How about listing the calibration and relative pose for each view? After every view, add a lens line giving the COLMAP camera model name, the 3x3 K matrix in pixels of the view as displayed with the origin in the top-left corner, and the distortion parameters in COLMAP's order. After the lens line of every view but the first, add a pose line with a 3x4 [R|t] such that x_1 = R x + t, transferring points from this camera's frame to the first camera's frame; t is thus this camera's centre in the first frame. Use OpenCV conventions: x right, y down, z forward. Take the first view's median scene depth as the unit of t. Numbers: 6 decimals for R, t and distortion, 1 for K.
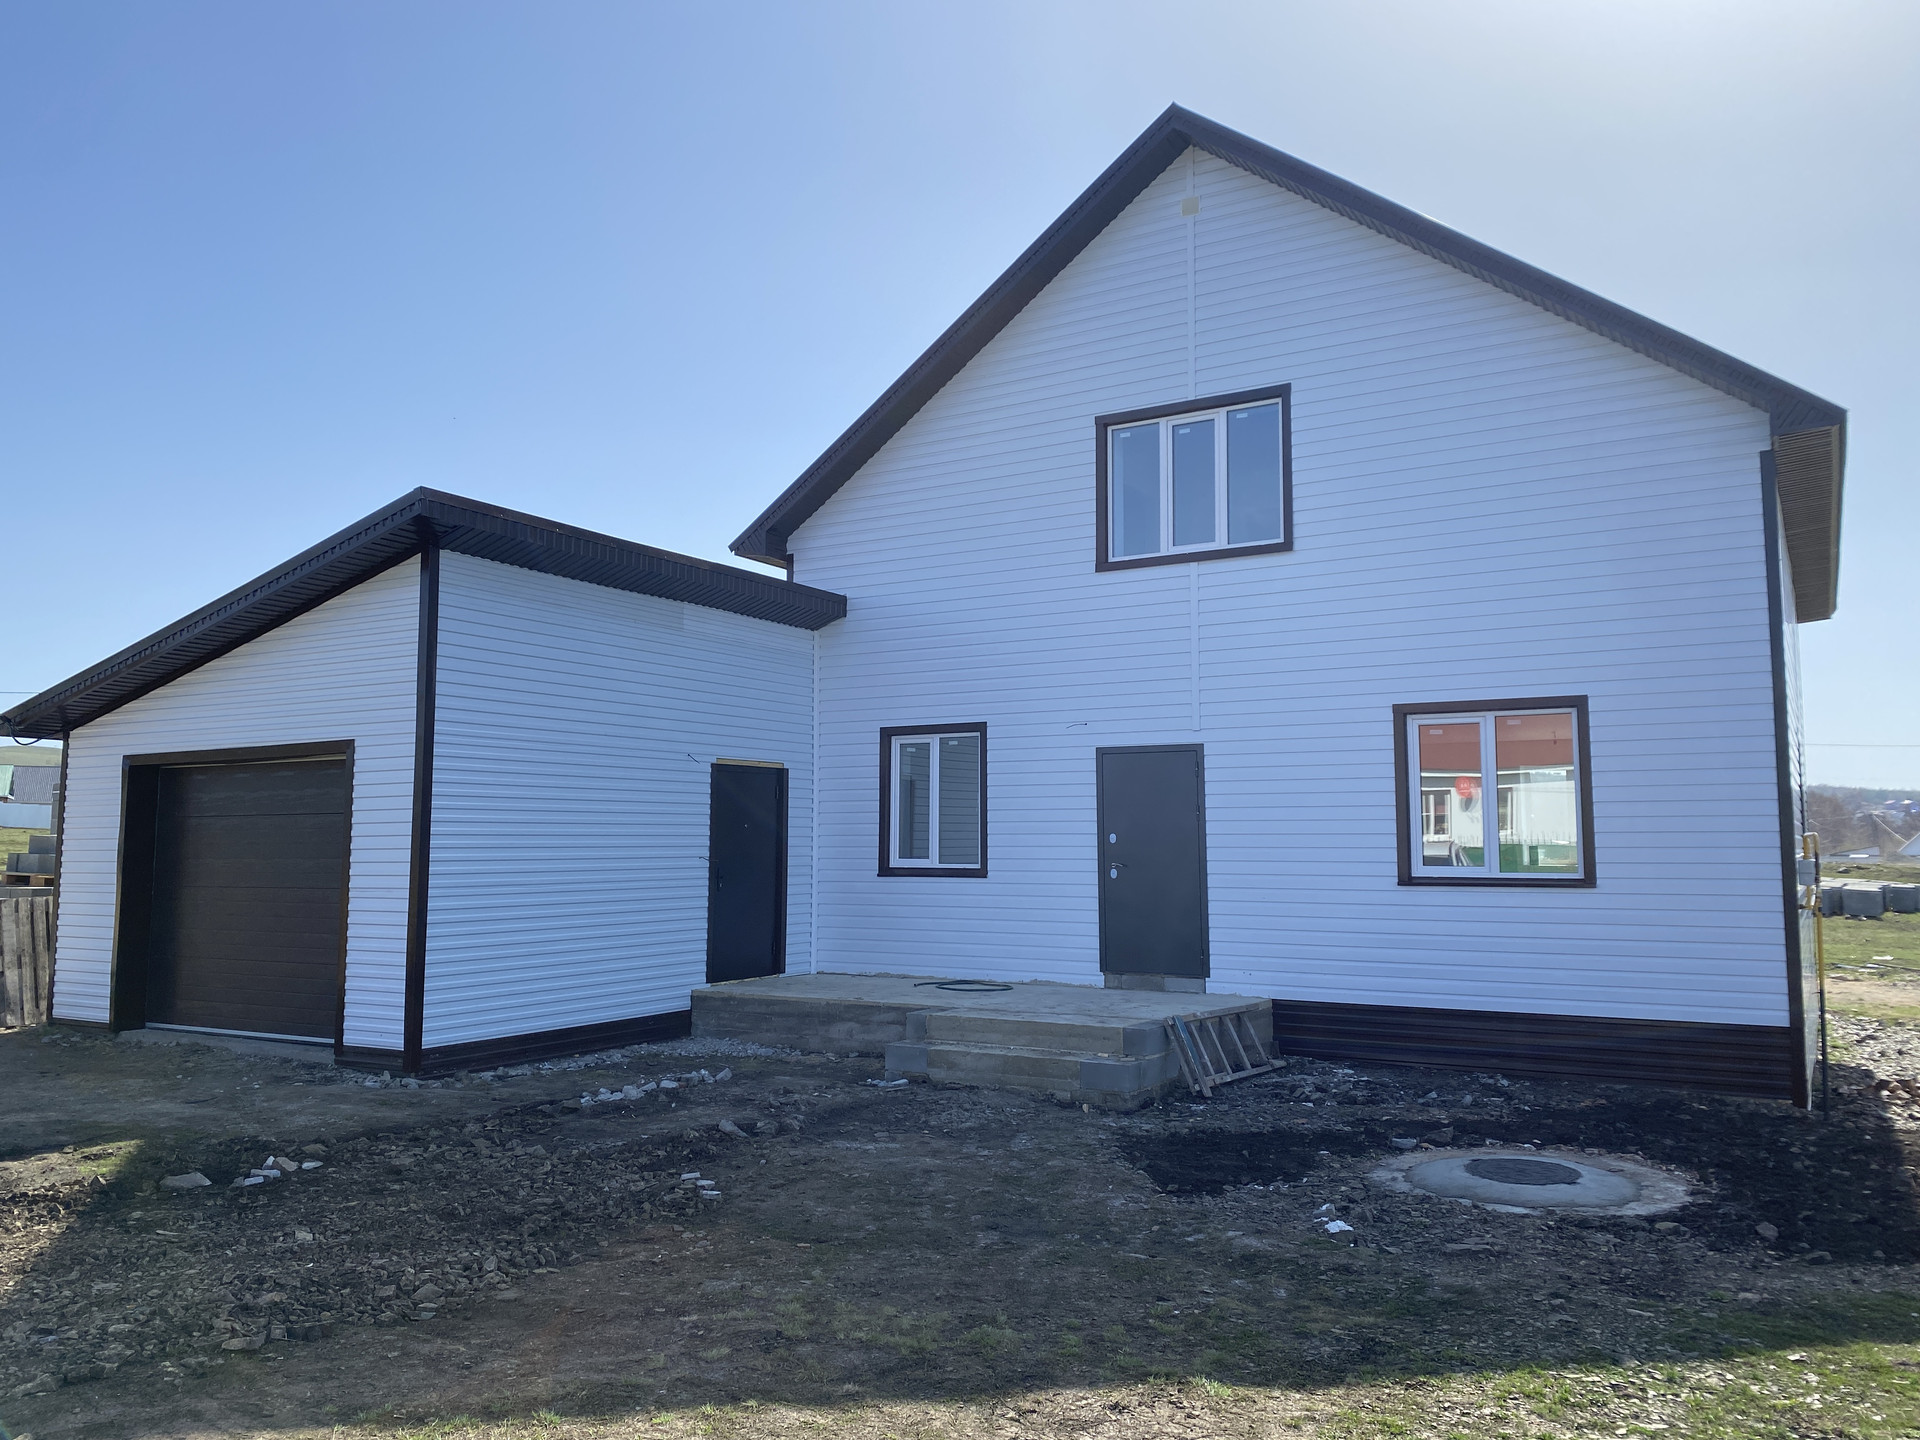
lens RADIAL K [[1483.5, 0, 964.8], [0, 1483.5, 693.6], [0, 0, 1]] dist [0.115299, -0.264674]
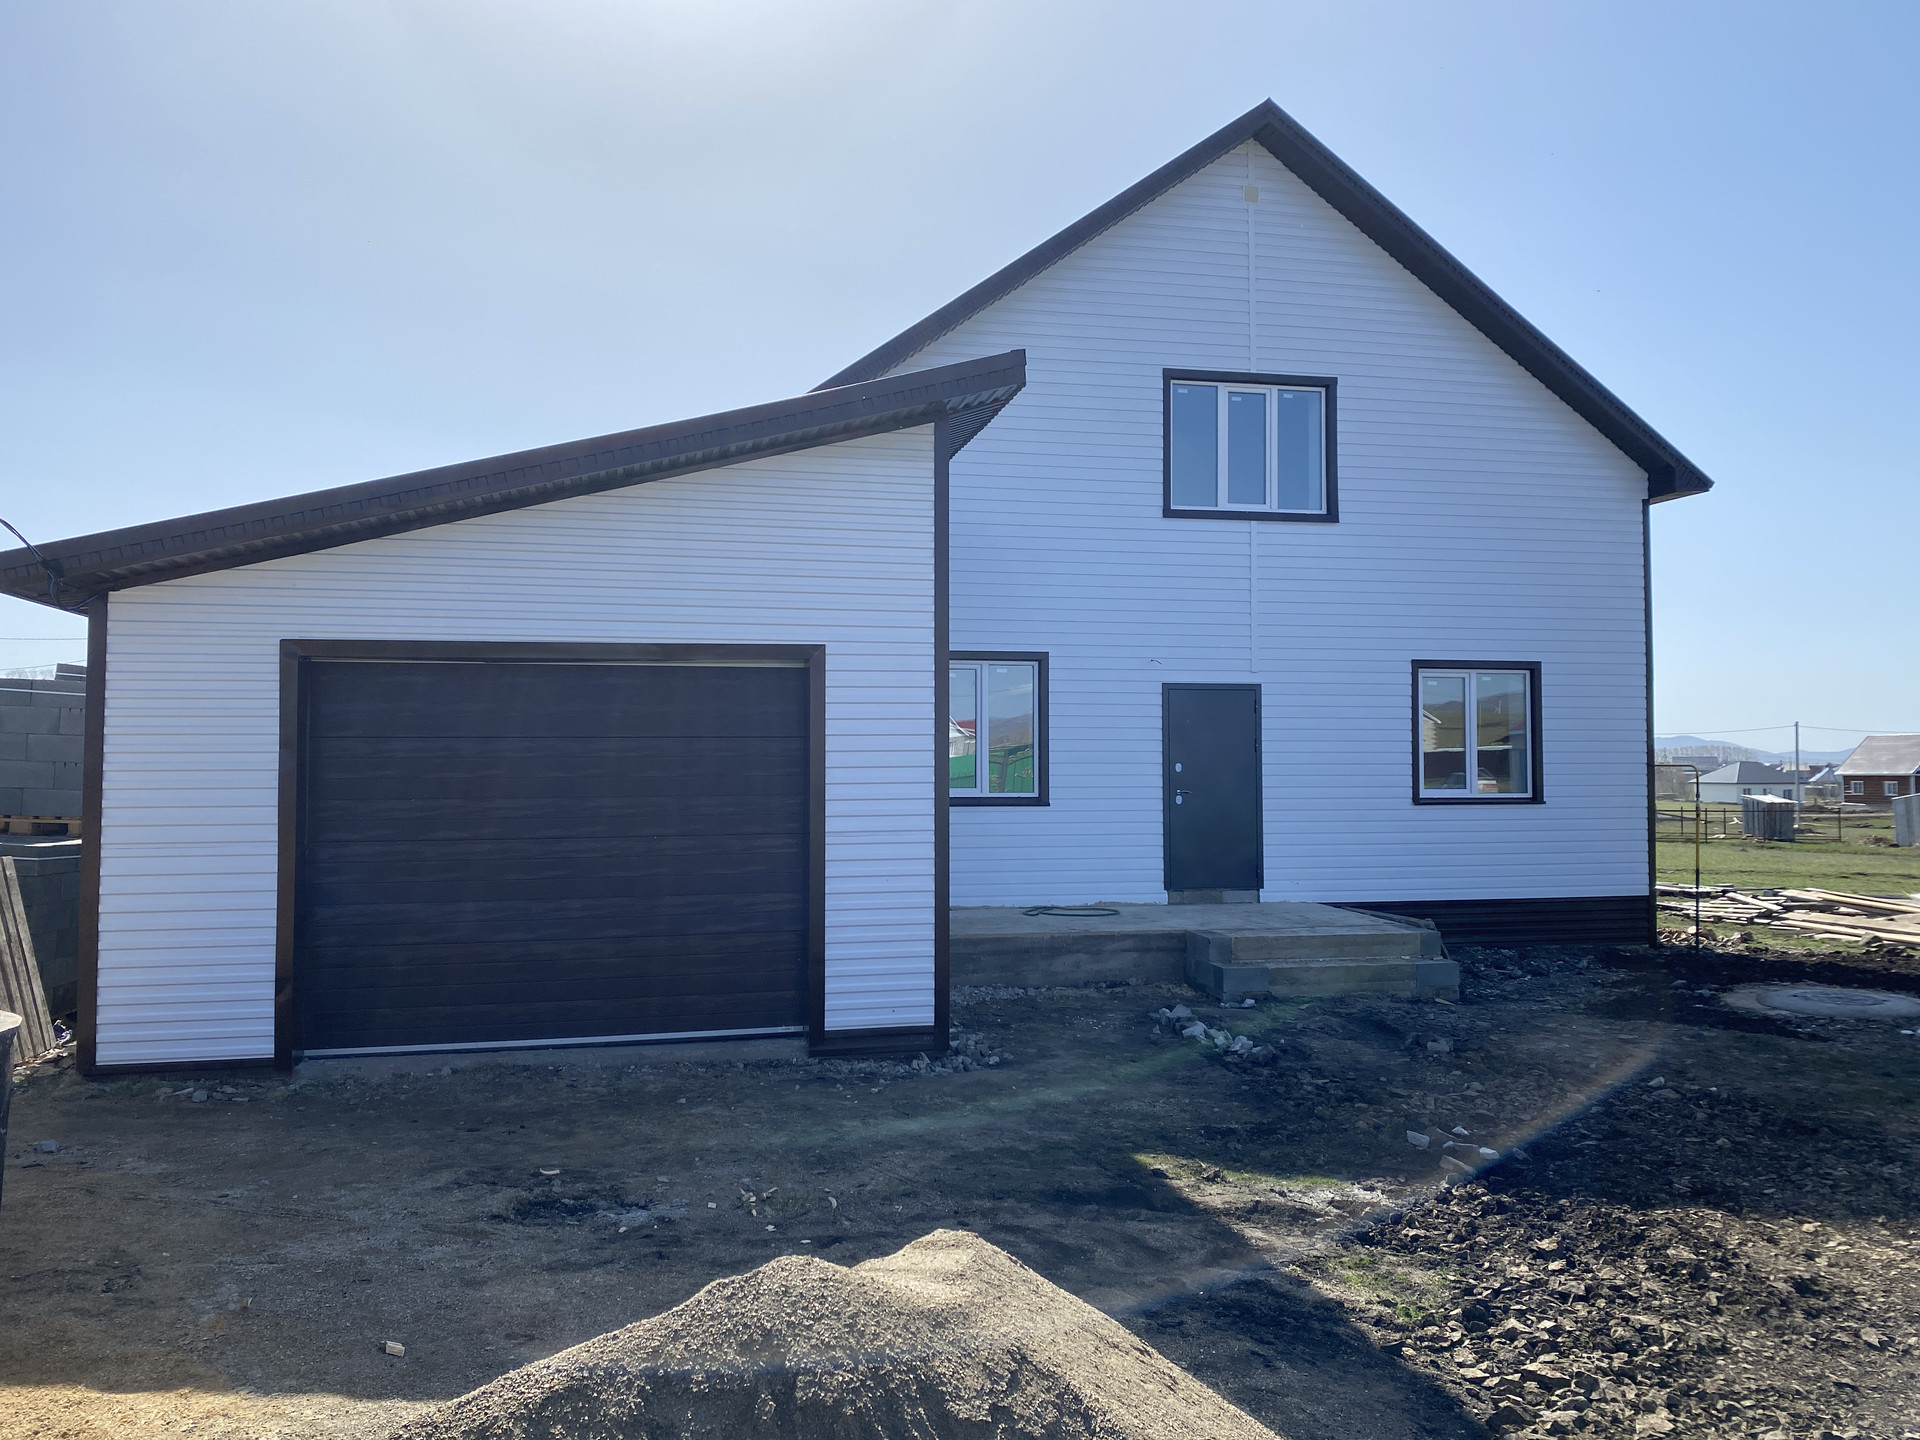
lens RADIAL K [[1441.3, 0, 960.0], [0, 1441.3, 720.0], [0, 0, 1]] dist [0.007853, -0.000290]
pose [[0.743337, 0.020365, 0.668607, -0.733431], [-0.069615, 0.996464, 0.047045, 0.025001], [-0.665284, -0.081515, 0.742127, 0.336438]]
